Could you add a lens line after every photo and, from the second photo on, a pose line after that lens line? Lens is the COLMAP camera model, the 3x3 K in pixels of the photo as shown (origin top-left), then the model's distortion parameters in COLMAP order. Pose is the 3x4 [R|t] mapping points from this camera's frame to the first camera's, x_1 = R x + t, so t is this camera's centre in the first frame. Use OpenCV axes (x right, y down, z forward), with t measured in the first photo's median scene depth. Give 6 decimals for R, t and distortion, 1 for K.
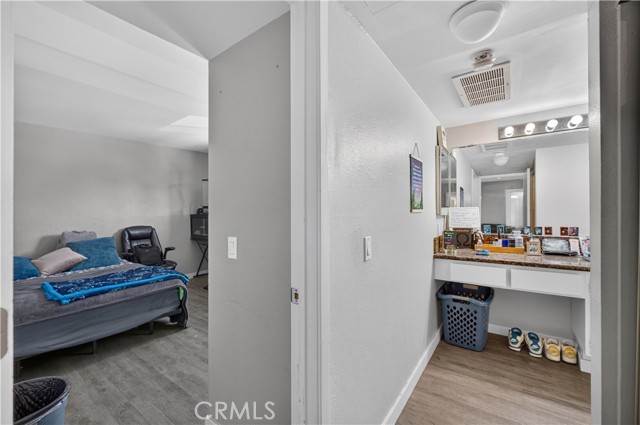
lens RADIAL K [[265.6, 0, 321.1], [0, 265.6, 213.4], [0, 0, 1]] dist [0.001890, 0.000790]
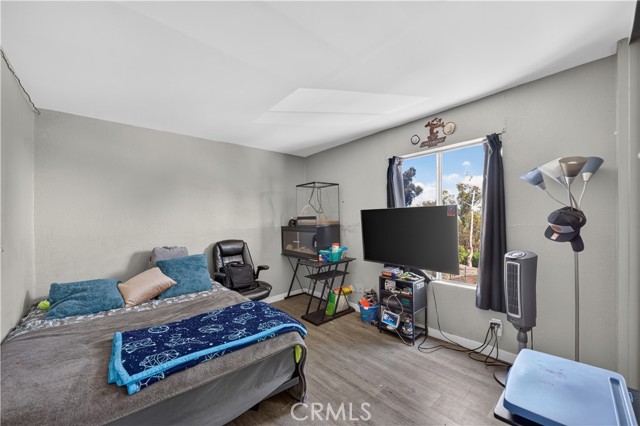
lens RADIAL K [[237.7, 0, 315.9], [0, 237.7, 223.1], [0, 0, 1]] dist [-0.003552, 0.000035]
pose [[0.975834, 0.003400, -0.218485, -0.285904], [-0.003012, 0.999993, 0.002109, -0.011645], [0.218490, -0.001400, 0.975838, 0.357656]]
